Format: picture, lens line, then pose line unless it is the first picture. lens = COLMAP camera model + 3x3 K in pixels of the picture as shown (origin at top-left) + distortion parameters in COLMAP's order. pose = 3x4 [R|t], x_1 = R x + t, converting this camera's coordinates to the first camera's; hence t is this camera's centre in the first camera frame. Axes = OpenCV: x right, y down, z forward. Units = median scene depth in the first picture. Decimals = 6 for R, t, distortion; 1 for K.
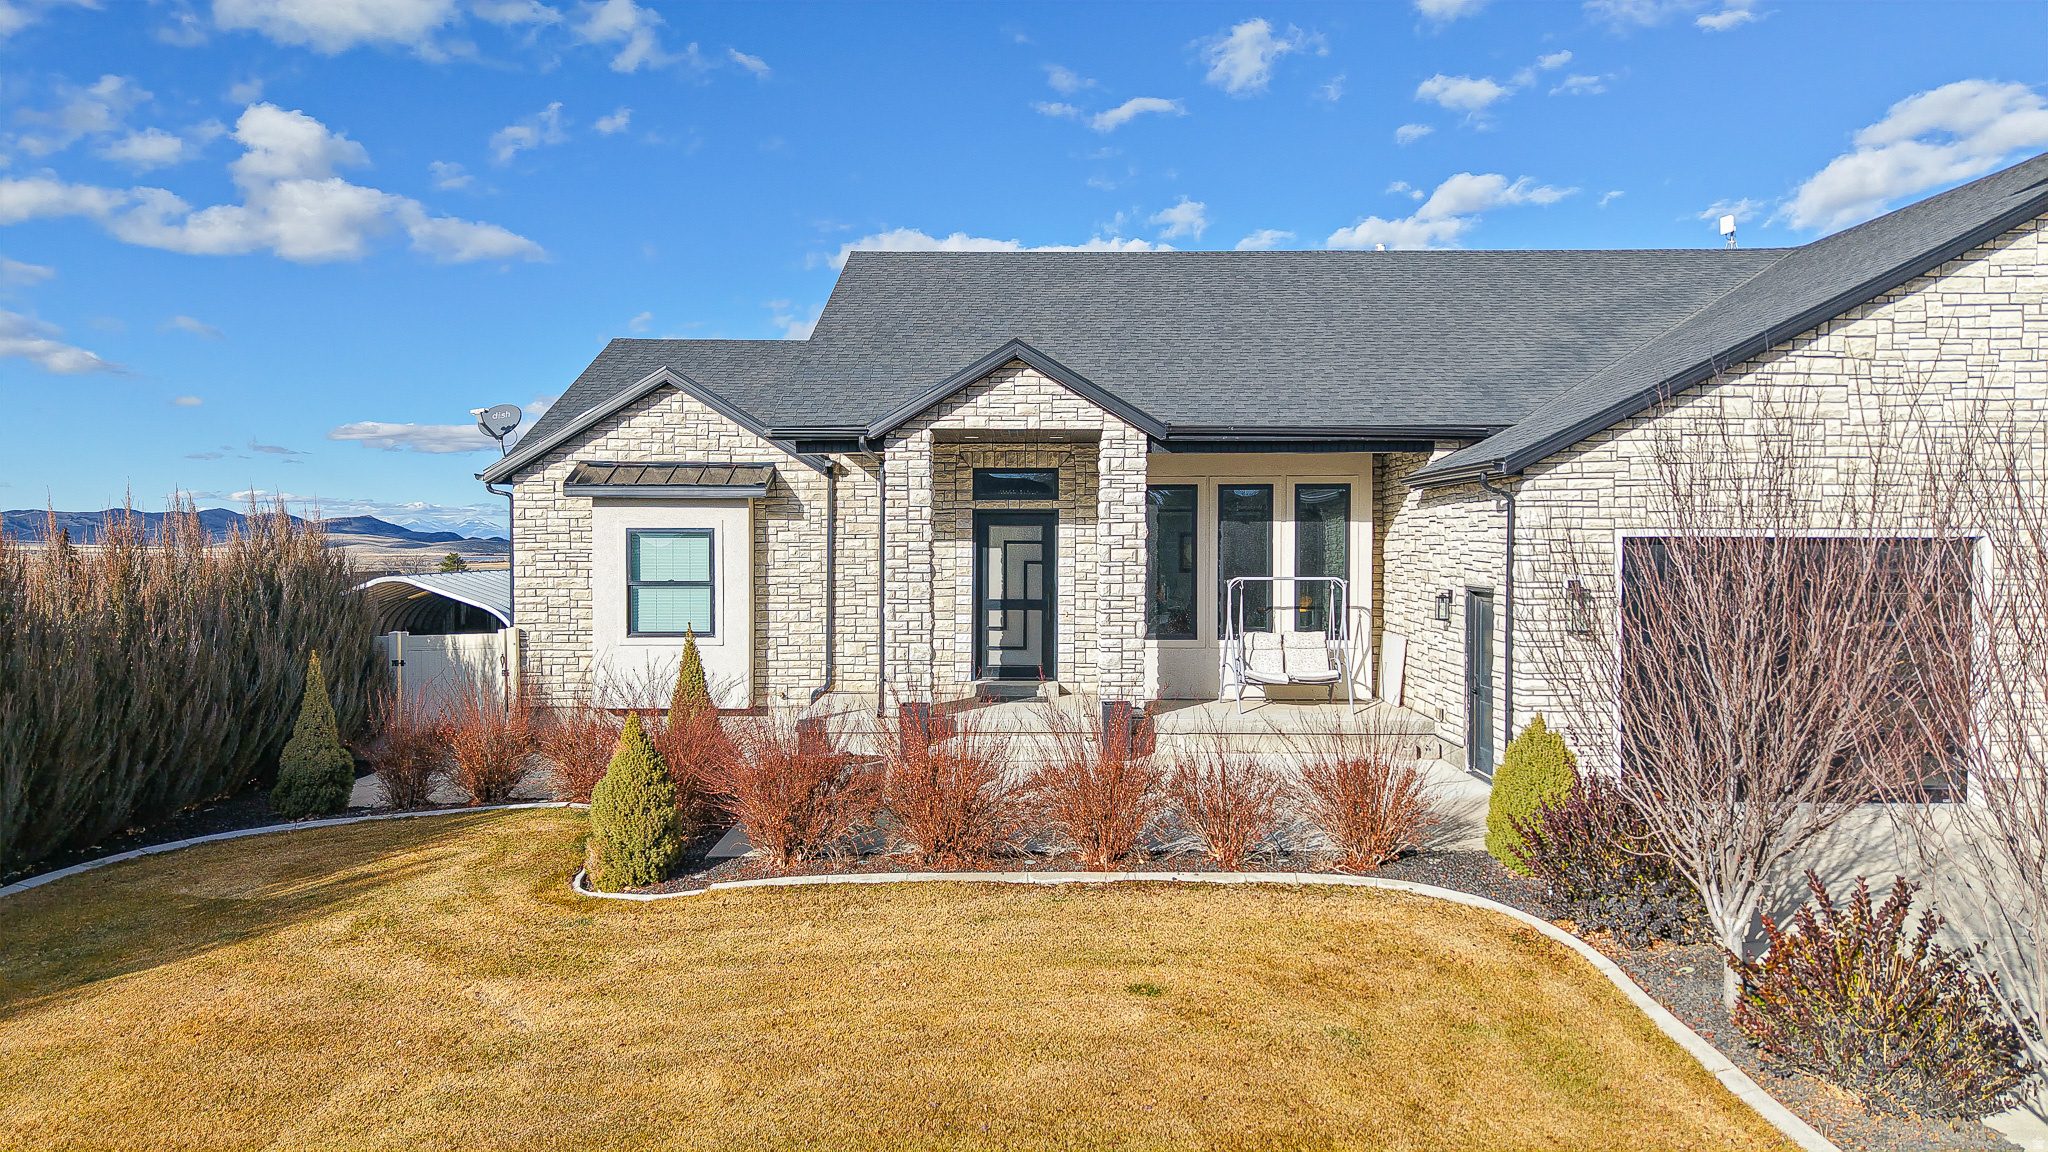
lens RADIAL K [[1361.7, 0, 1024.0], [0, 1361.7, 576.0], [0, 0, 1]] dist [0.090258, -0.129946]
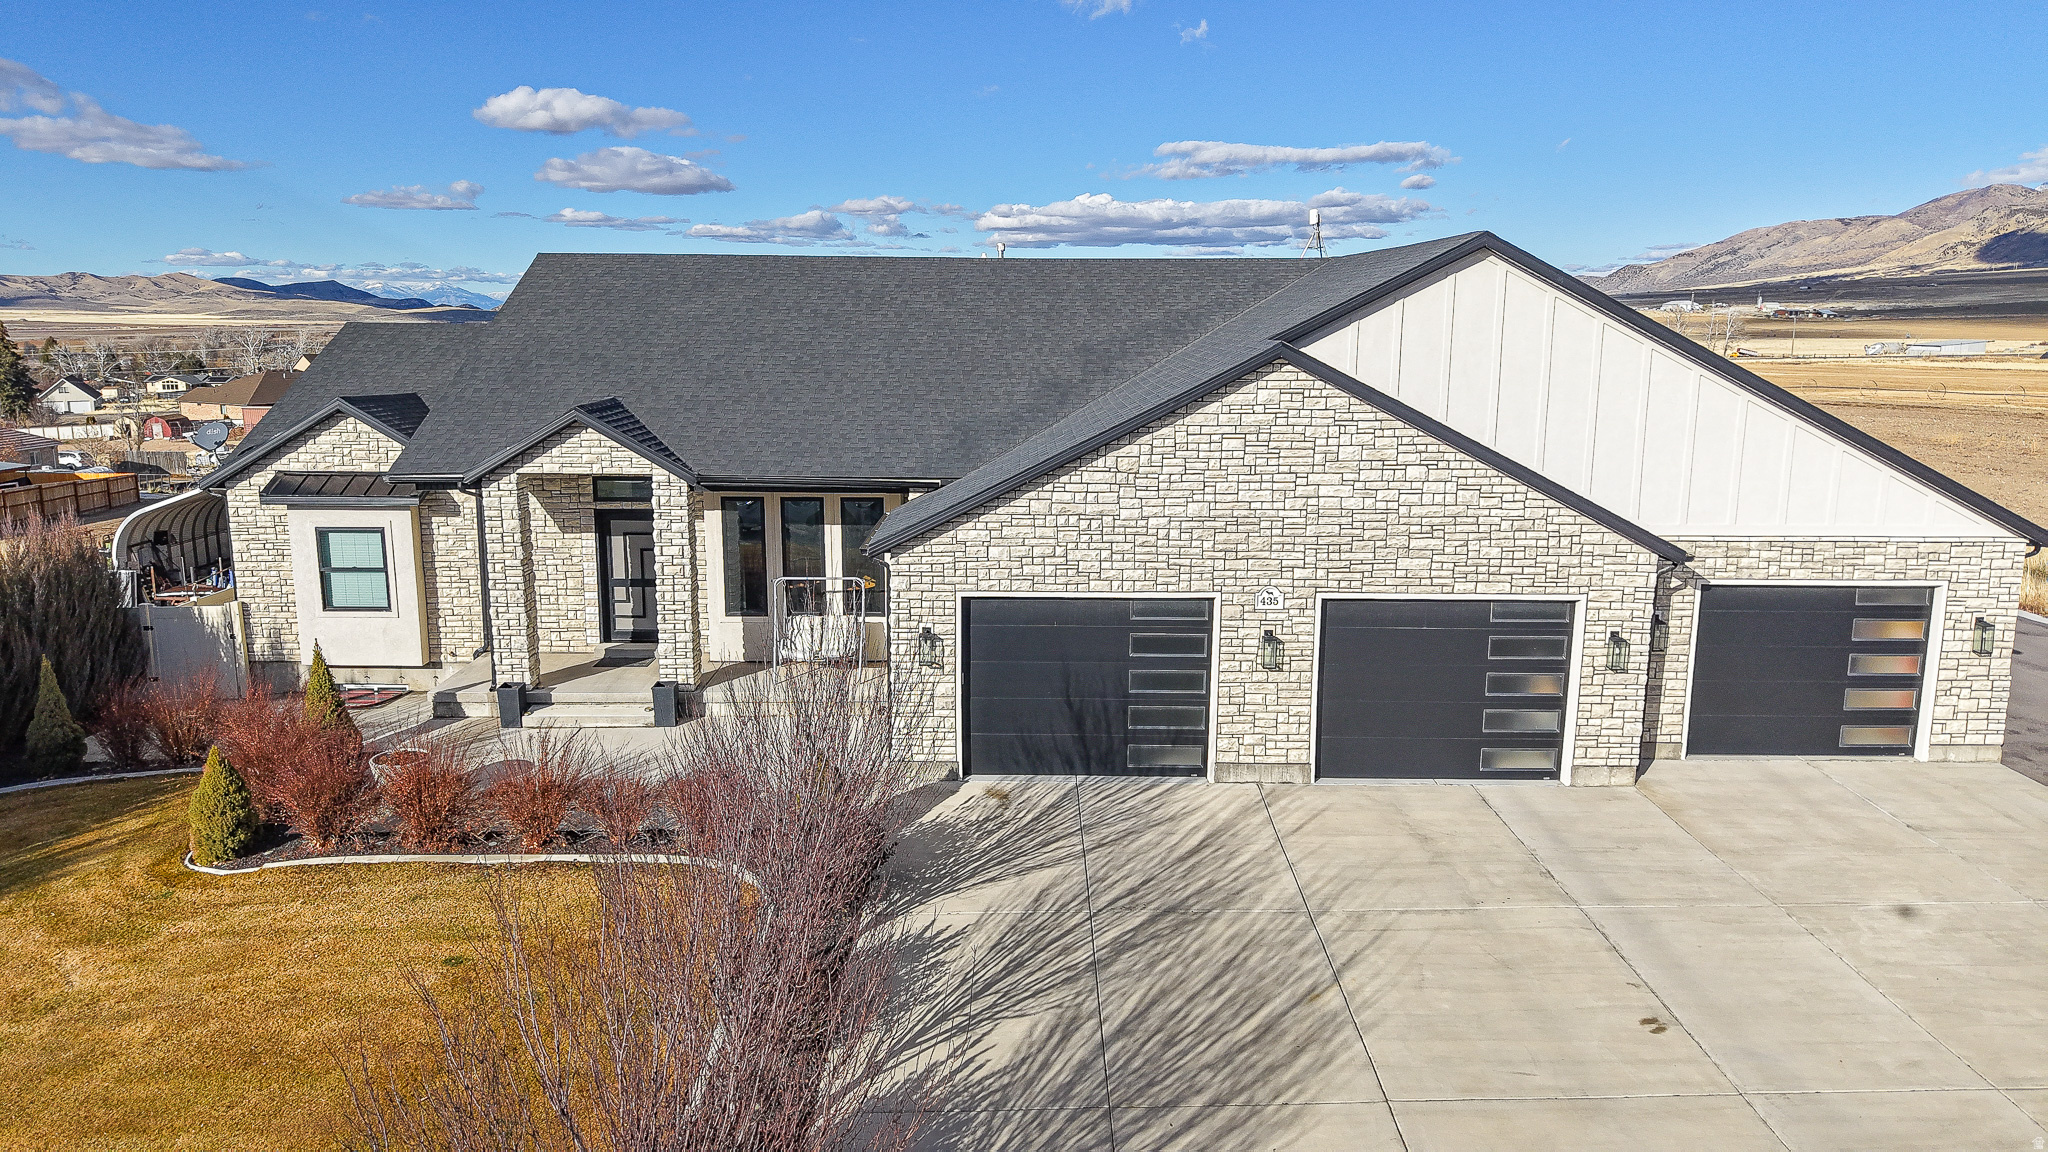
lens RADIAL K [[1376.3, 0, 1018.6], [0, 1376.3, 576.0], [0, 0, 1]] dist [0.016005, -0.018645]
pose [[0.999957, 0.001928, 0.009062, 0.354357], [-0.003385, 0.986502, 0.163713, -0.204839], [-0.008624, -0.163737, 0.986466, -0.273479]]
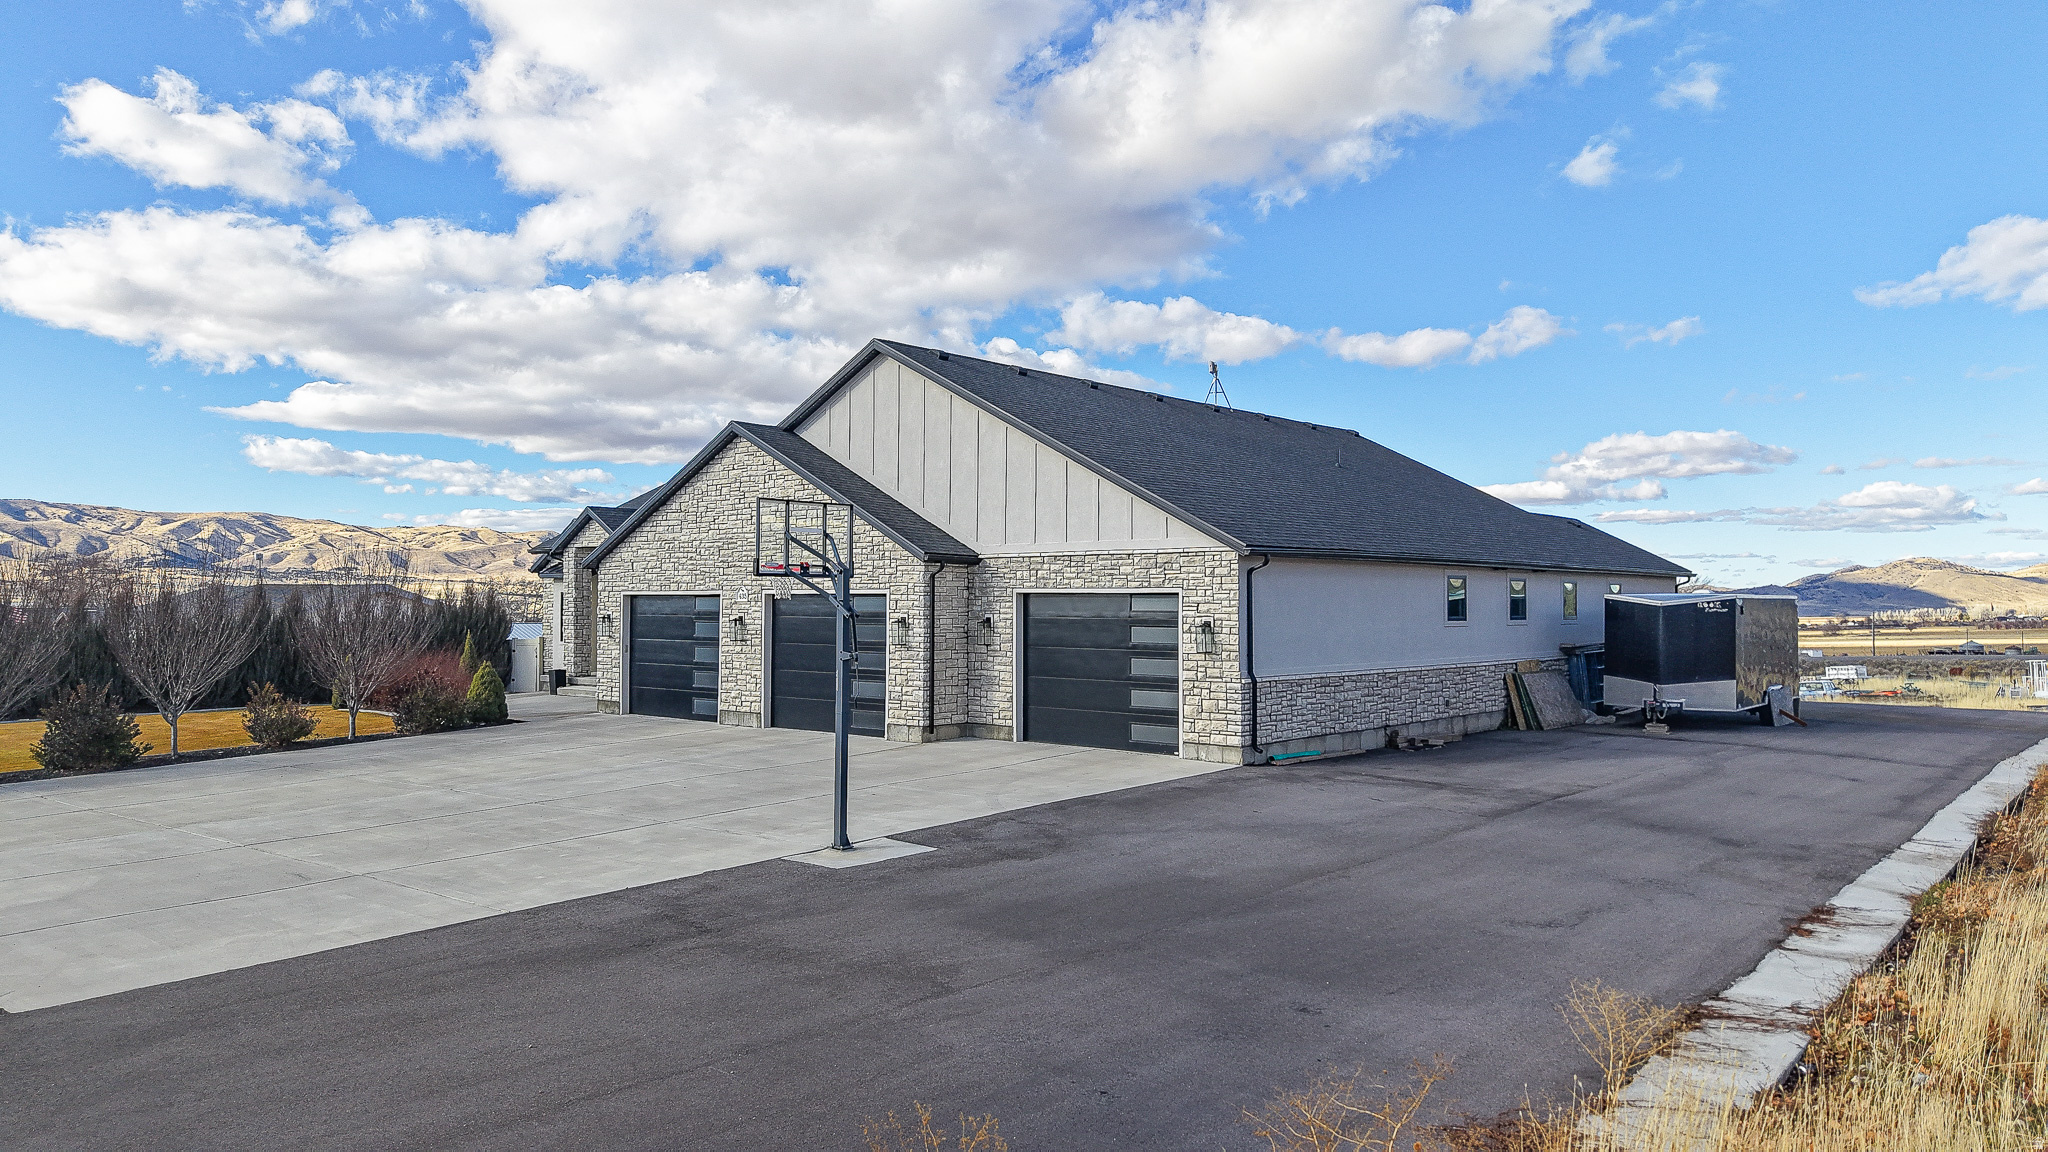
lens RADIAL K [[1294.9, 0, 1024.0], [0, 1294.9, 576.0], [0, 0, 1]] dist [0.141891, -0.000077]
pose [[0.757416, -0.013884, -0.652785, 1.731020], [-0.017345, 0.998993, -0.041372, 0.013585], [0.652702, 0.042658, 0.756413, -0.155278]]
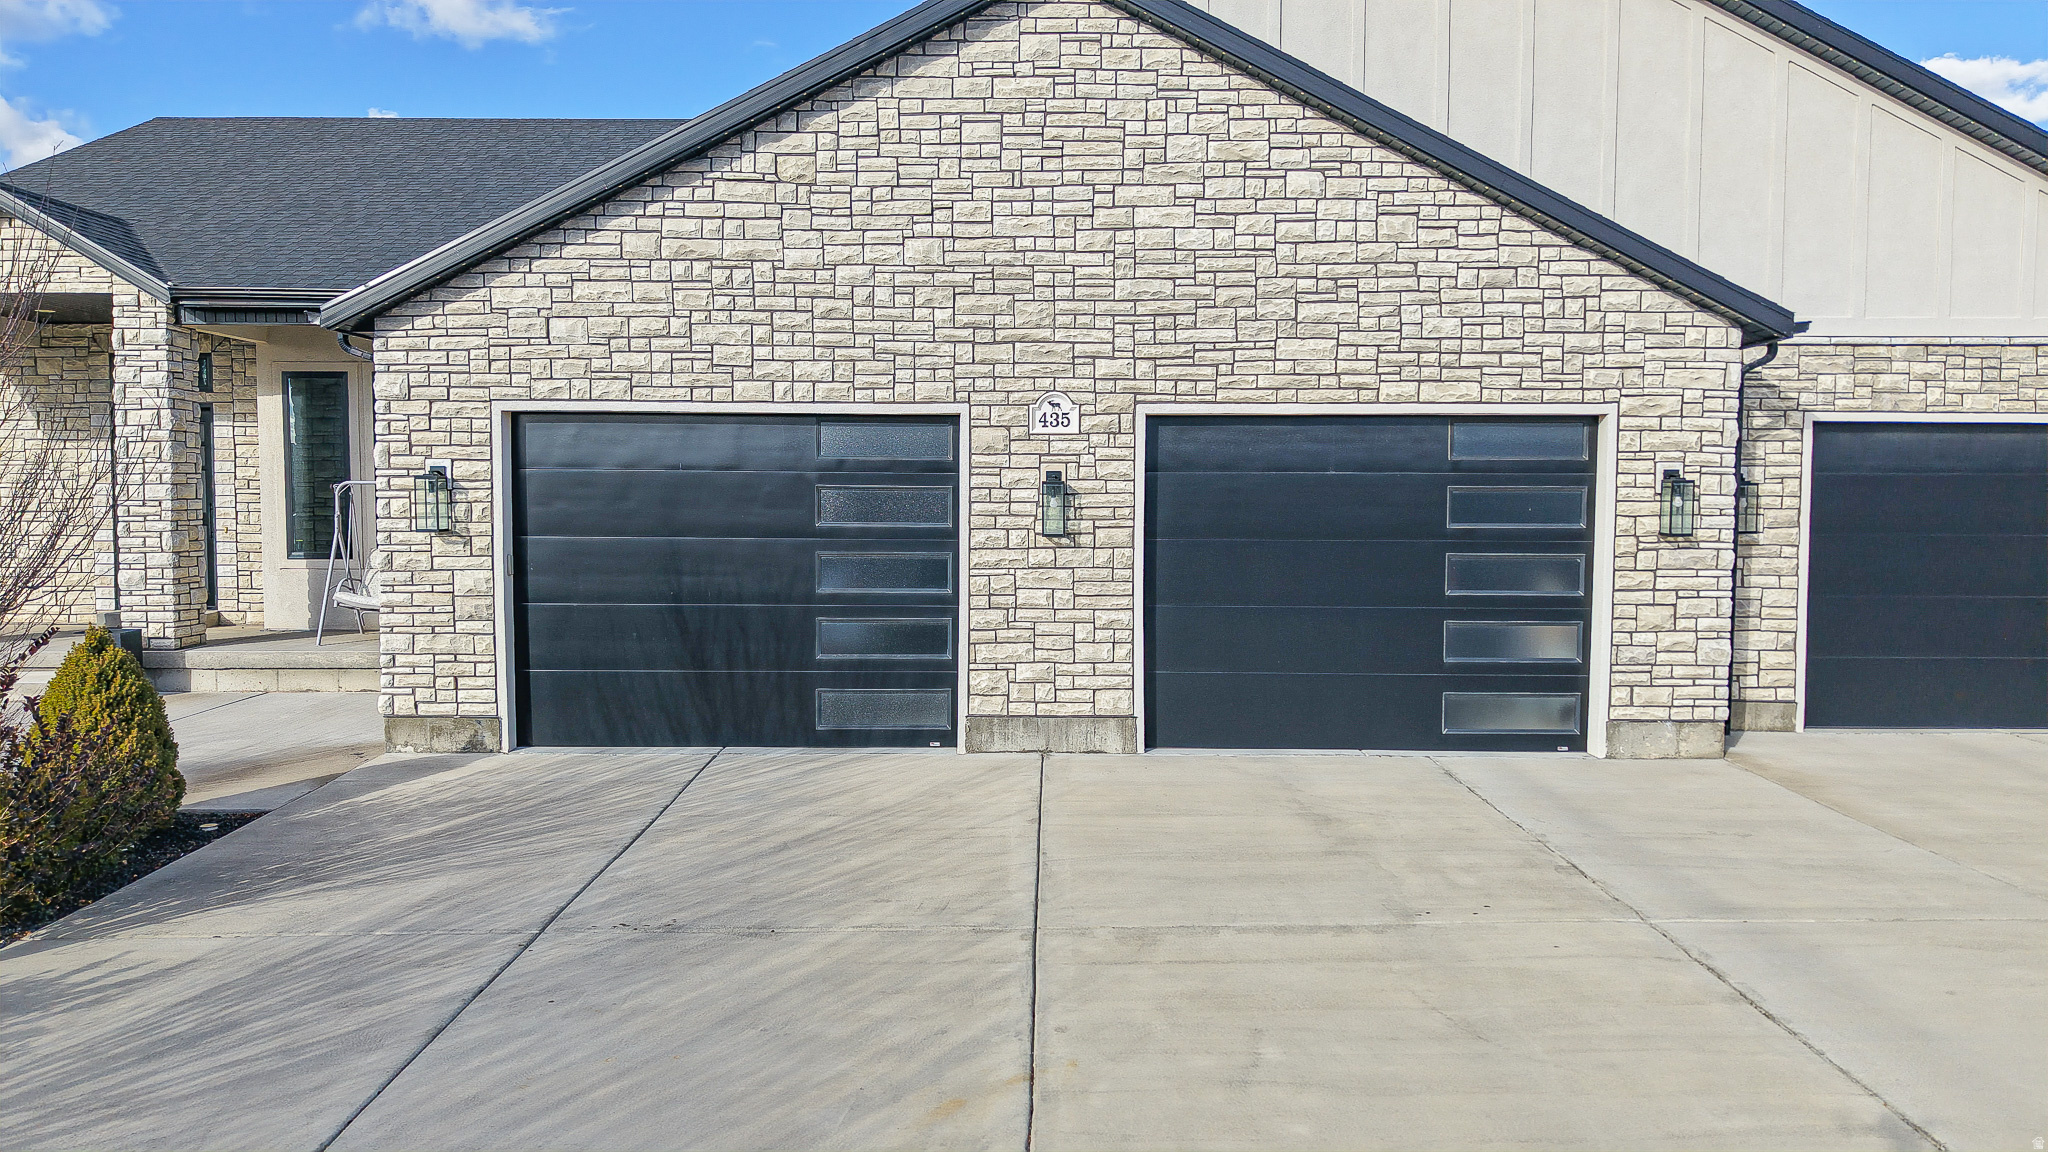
lens RADIAL K [[1374.4, 0, 1024.0], [0, 1374.4, 576.0], [0, 0, 1]] dist [0.013494, -0.001281]
pose [[0.999990, 0.000989, 0.004422, 0.536408], [-0.001139, 0.999417, 0.034111, 0.028071], [-0.004385, -0.034116, 0.999408, 0.156910]]
